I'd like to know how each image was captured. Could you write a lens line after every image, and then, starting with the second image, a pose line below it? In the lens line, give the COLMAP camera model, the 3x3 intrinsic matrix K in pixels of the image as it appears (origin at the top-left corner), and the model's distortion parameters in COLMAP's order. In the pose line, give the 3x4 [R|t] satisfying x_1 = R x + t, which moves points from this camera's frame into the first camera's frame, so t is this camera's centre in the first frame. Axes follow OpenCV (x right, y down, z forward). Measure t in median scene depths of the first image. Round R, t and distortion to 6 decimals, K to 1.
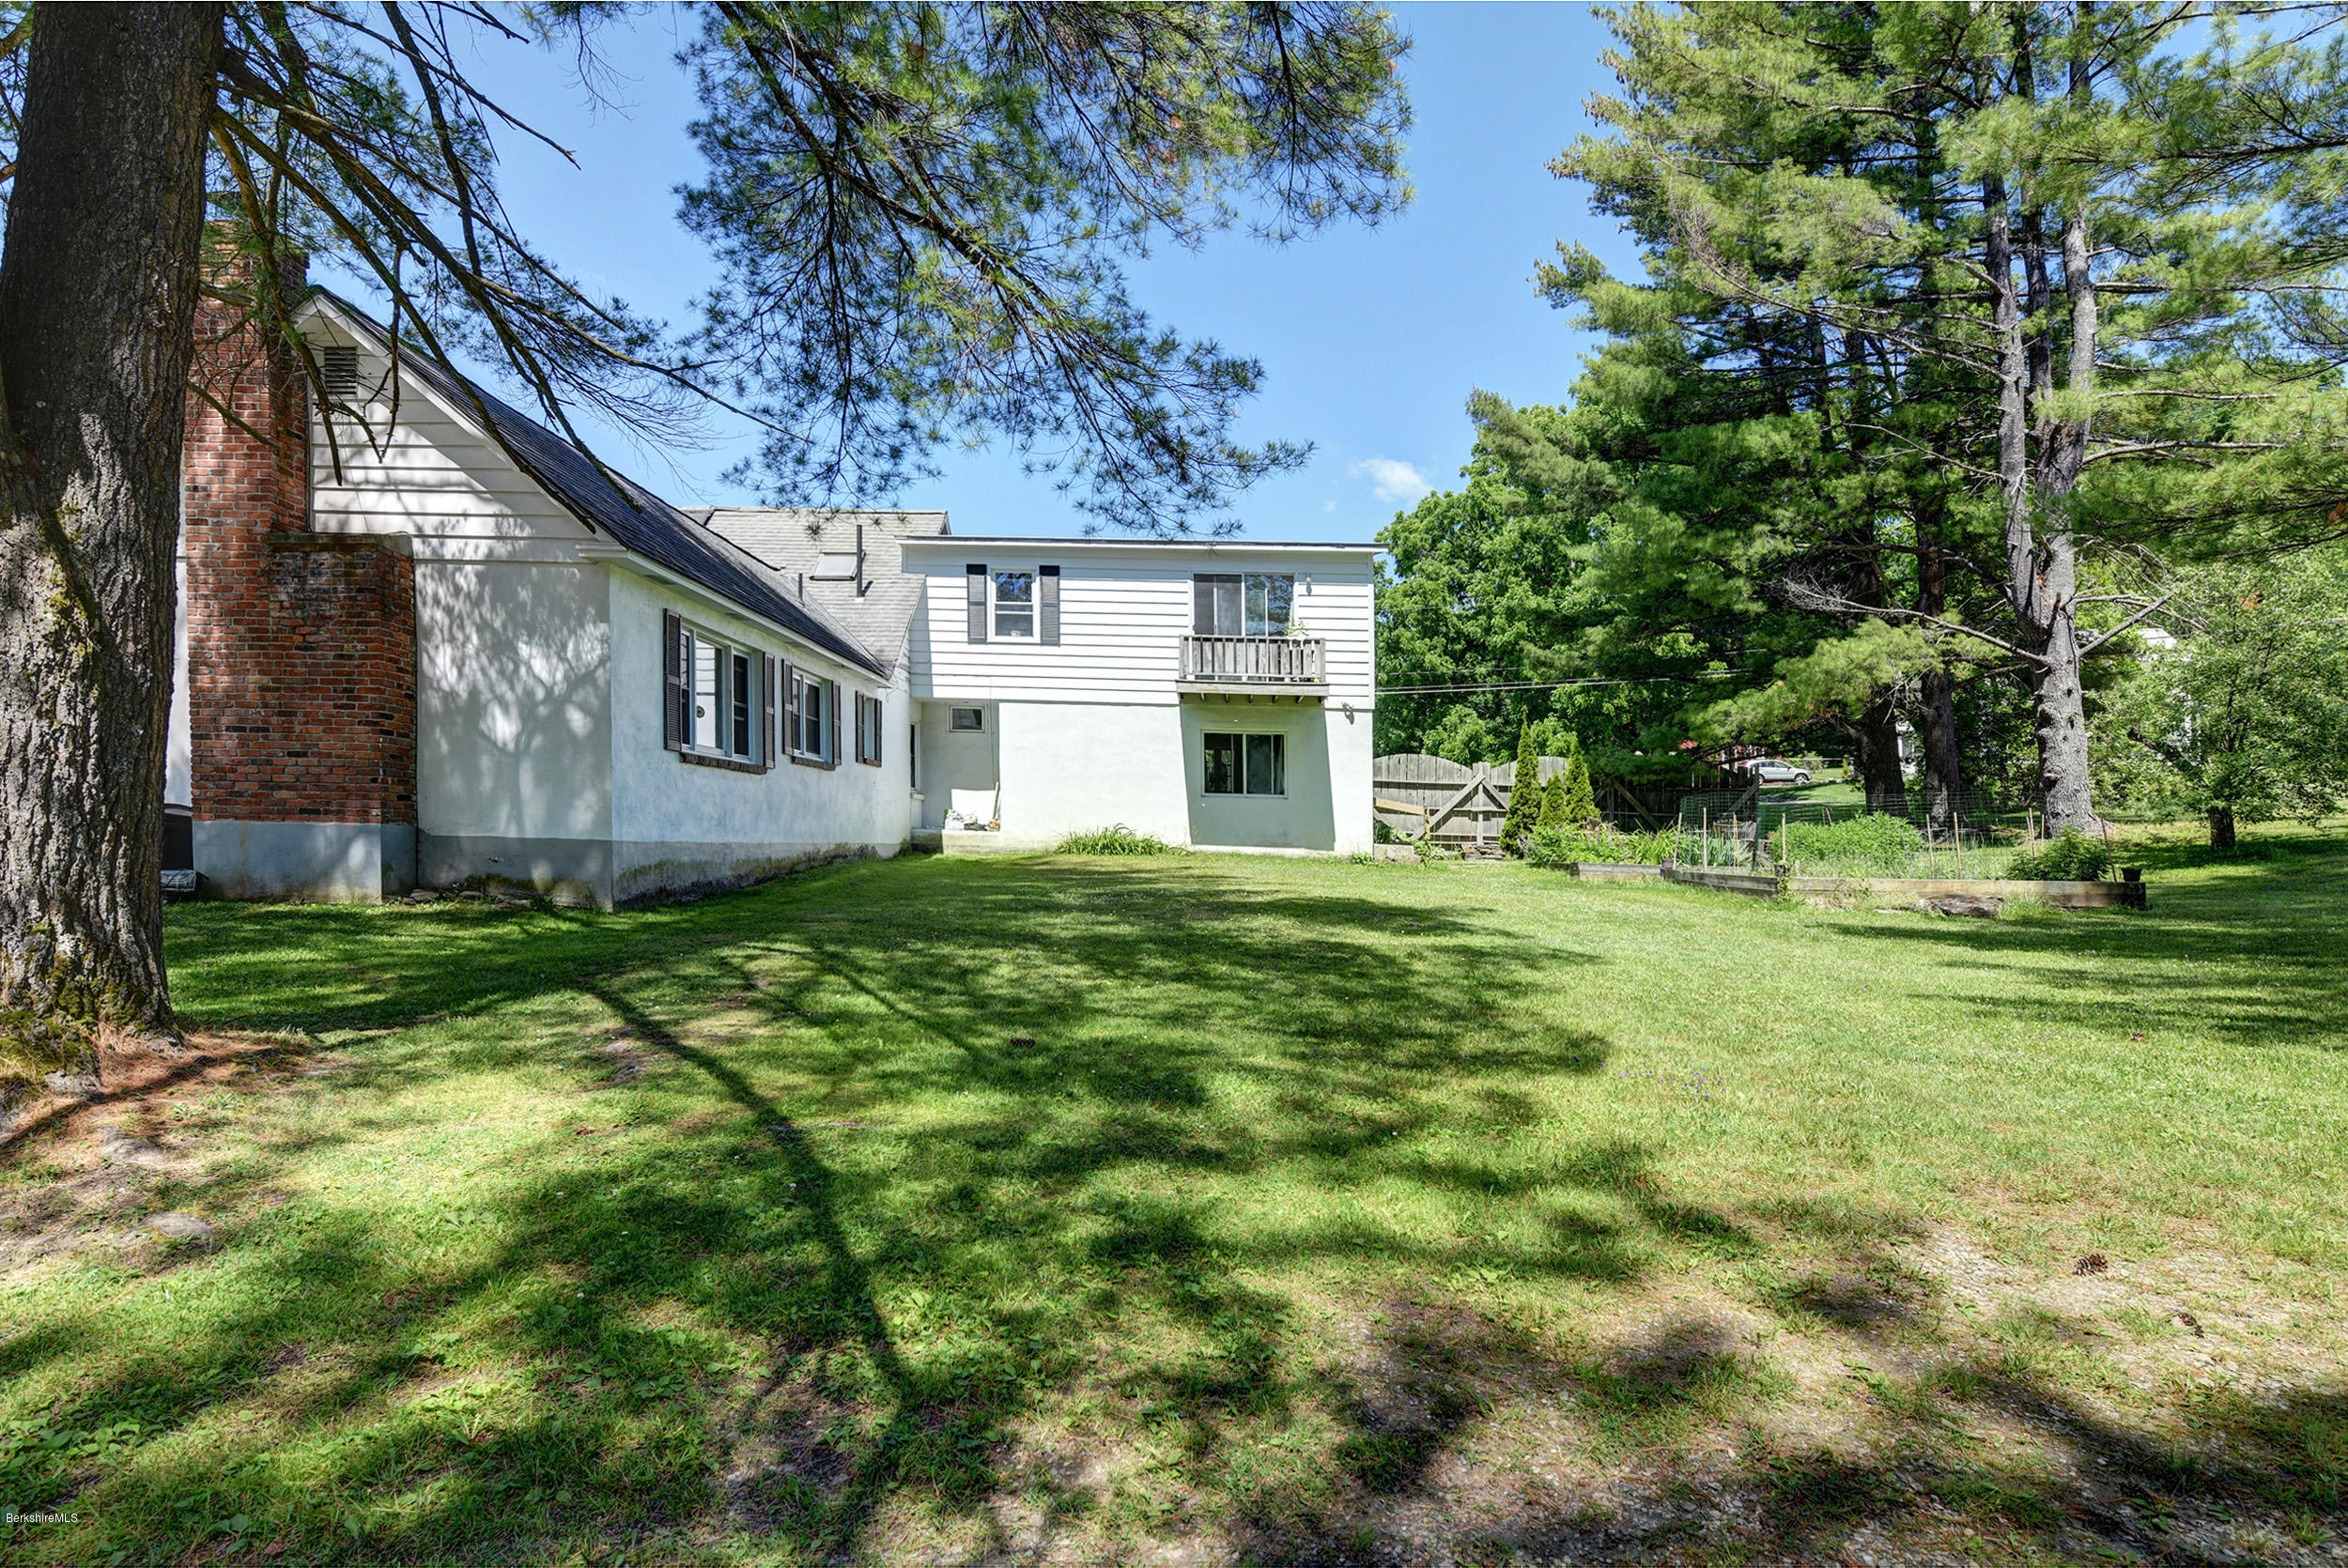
lens RADIAL K [[1325.9, 0, 1165.7], [0, 1325.9, 791.2], [0, 0, 1]] dist [0.002742, 0.000648]
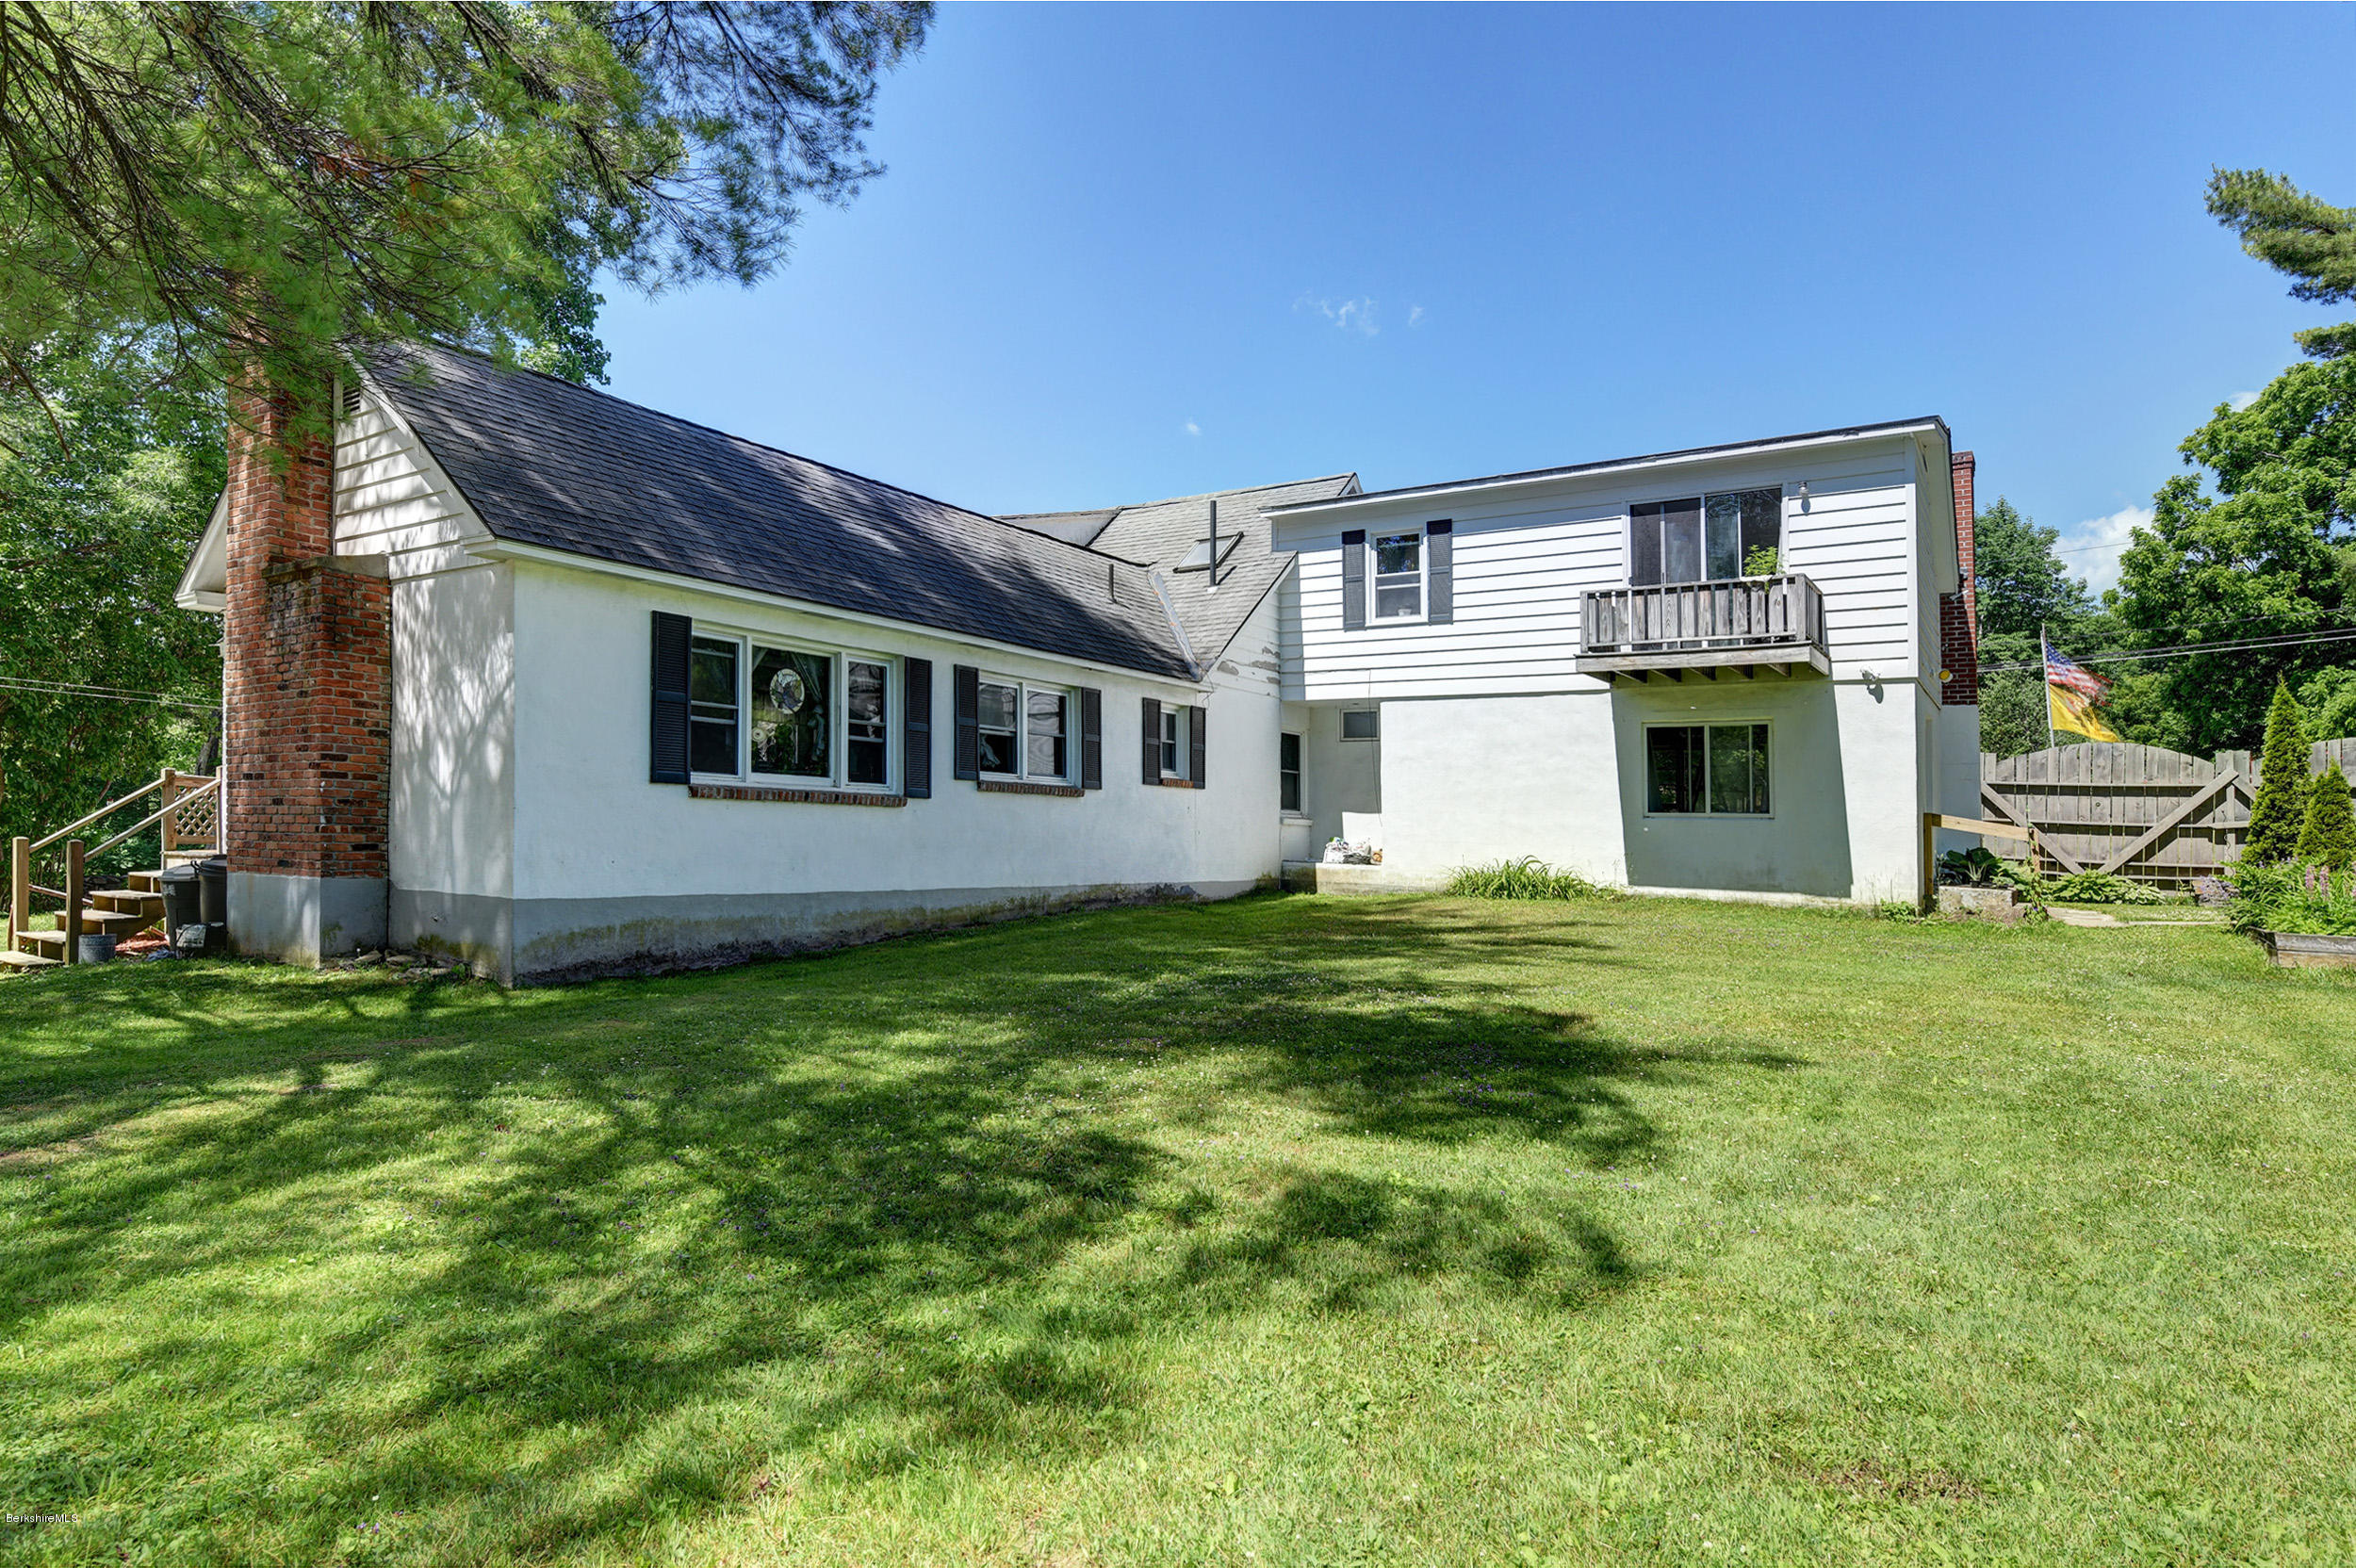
lens RADIAL K [[1325.2, 0, 1183.2], [0, 1325.2, 817.1], [0, 0, 1]] dist [0.000396, -0.001718]
pose [[0.856693, -0.013983, -0.515637, 0.178986], [0.019960, 0.999782, 0.006049, -0.005660], [0.515441, -0.015474, 0.856786, 0.262899]]
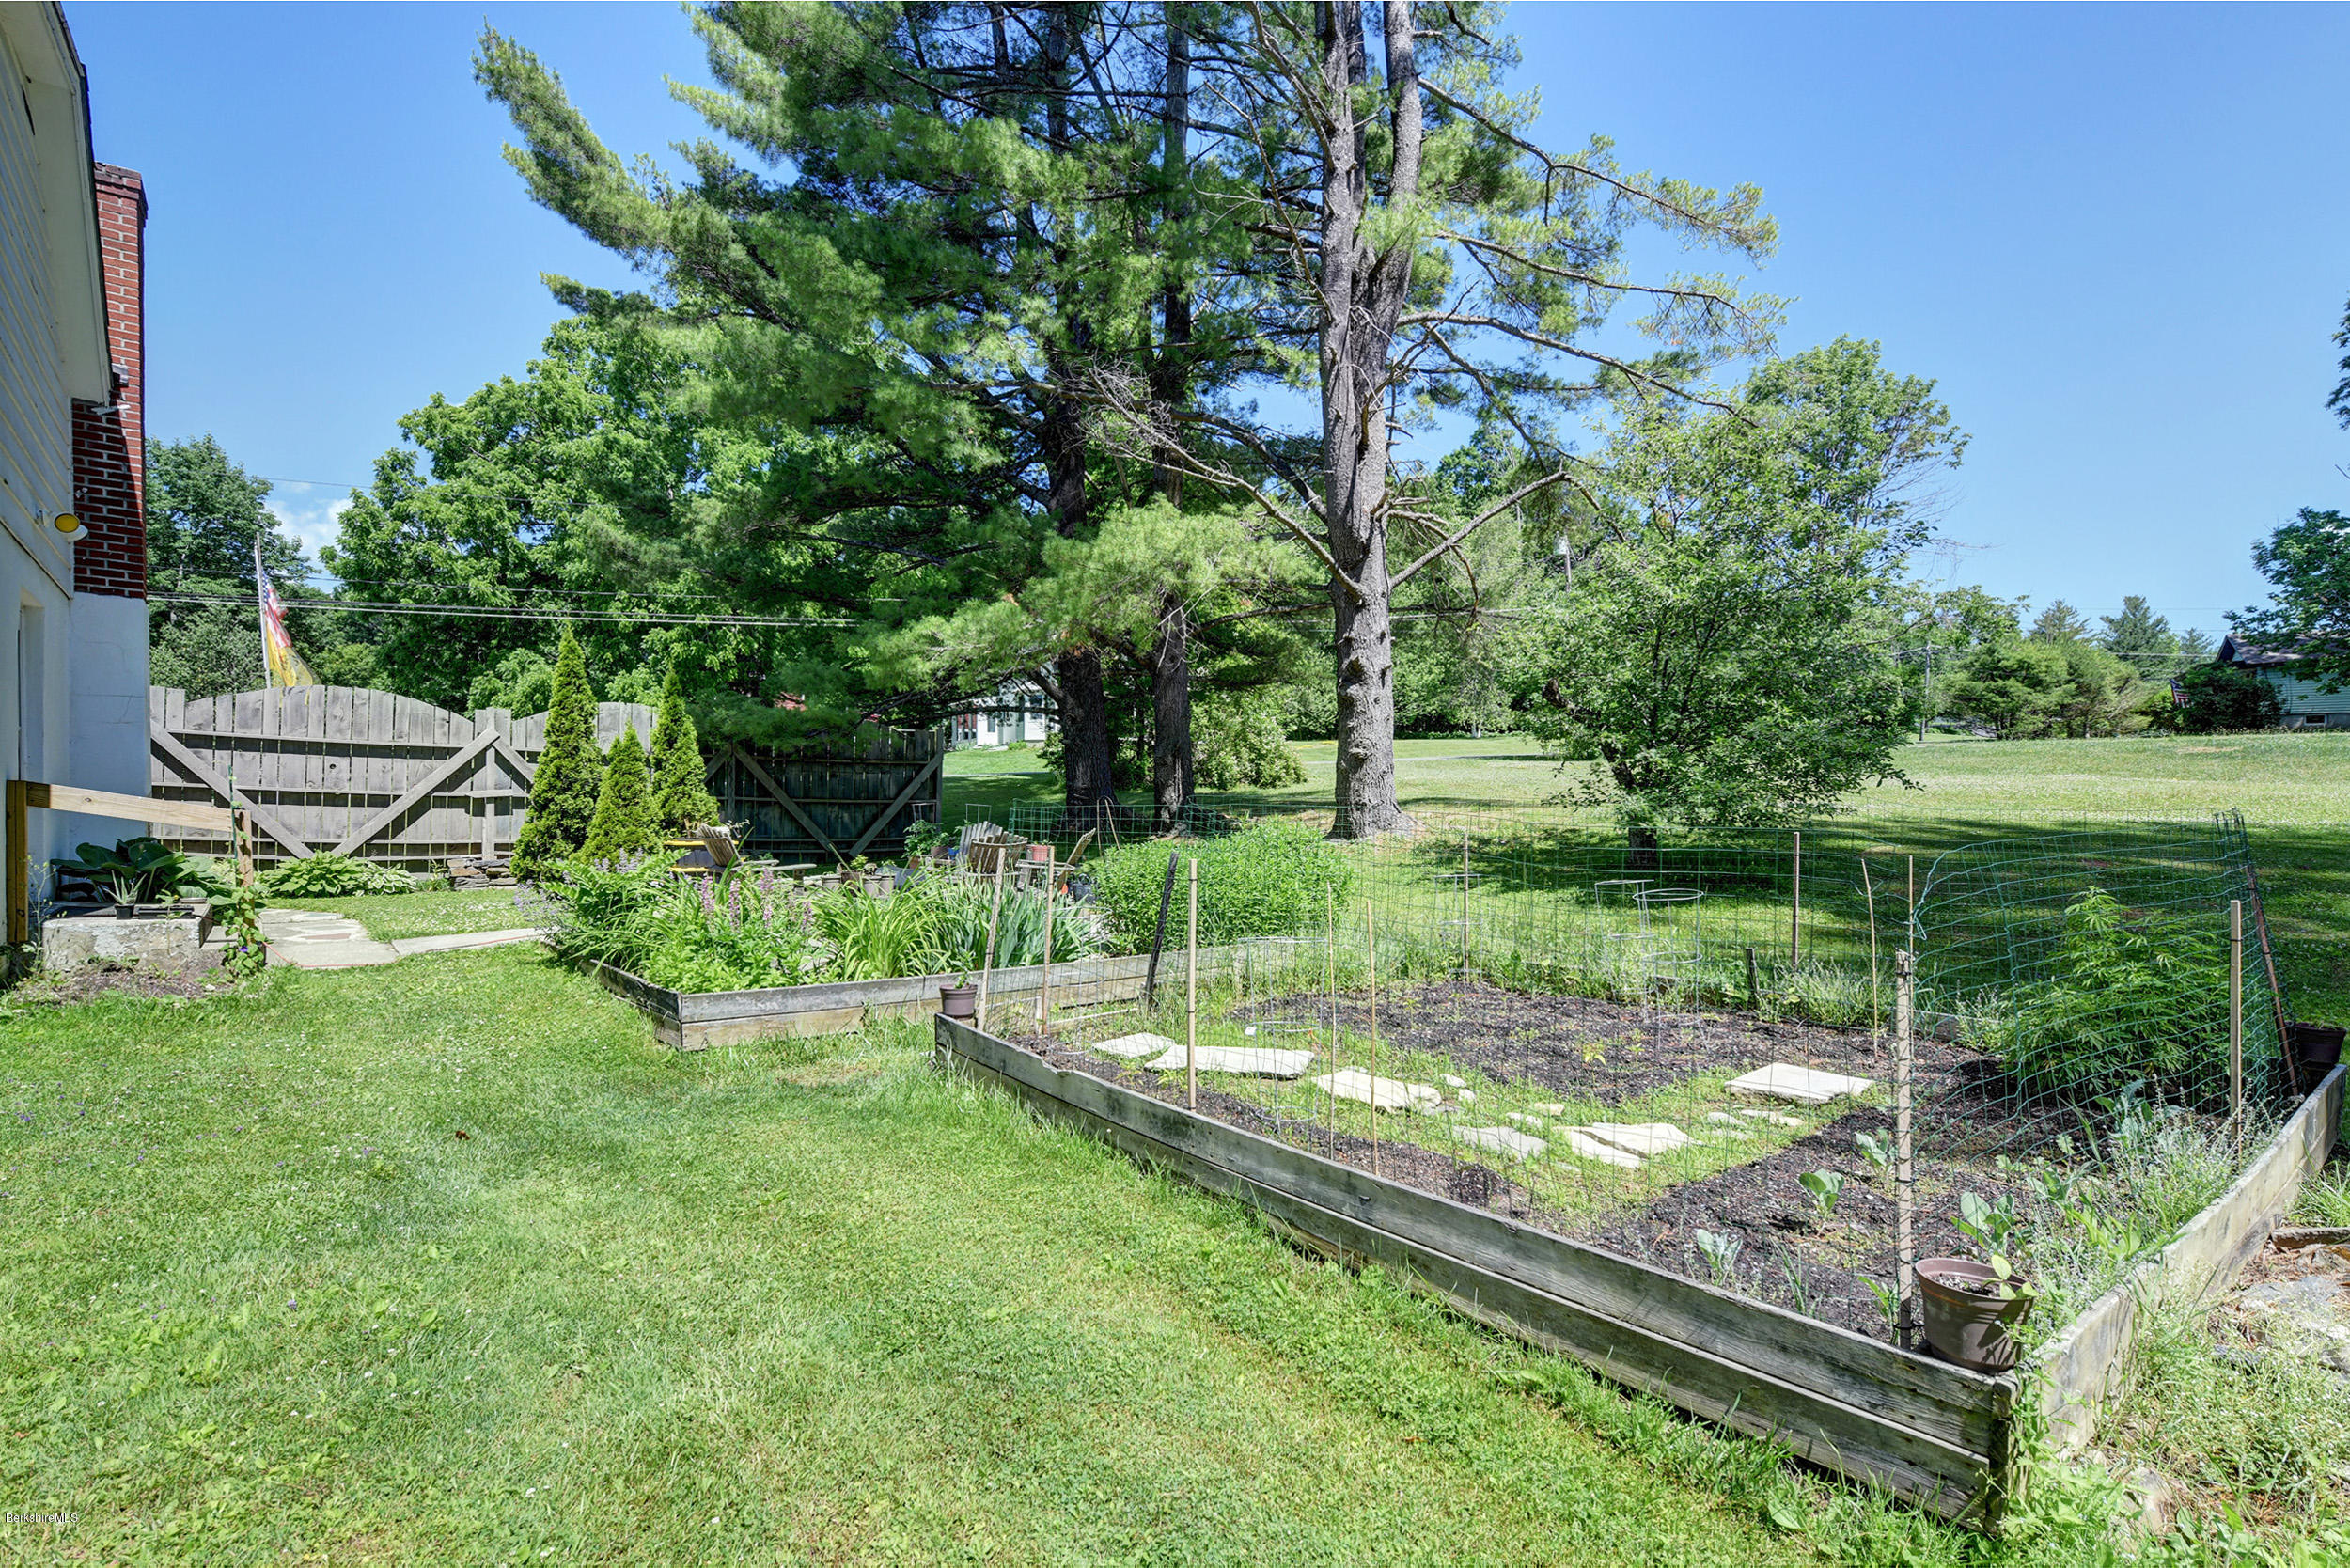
lens RADIAL K [[1148.0, 0, 1175.0], [0, 1148.0, 784.0], [0, 0, 1]] dist [0.001891, -0.000525]
pose [[0.757326, -0.002535, 0.653032, 0.188203], [-0.013926, 0.999702, 0.020031, -0.005413], [-0.652888, -0.024264, 0.757066, 0.605710]]
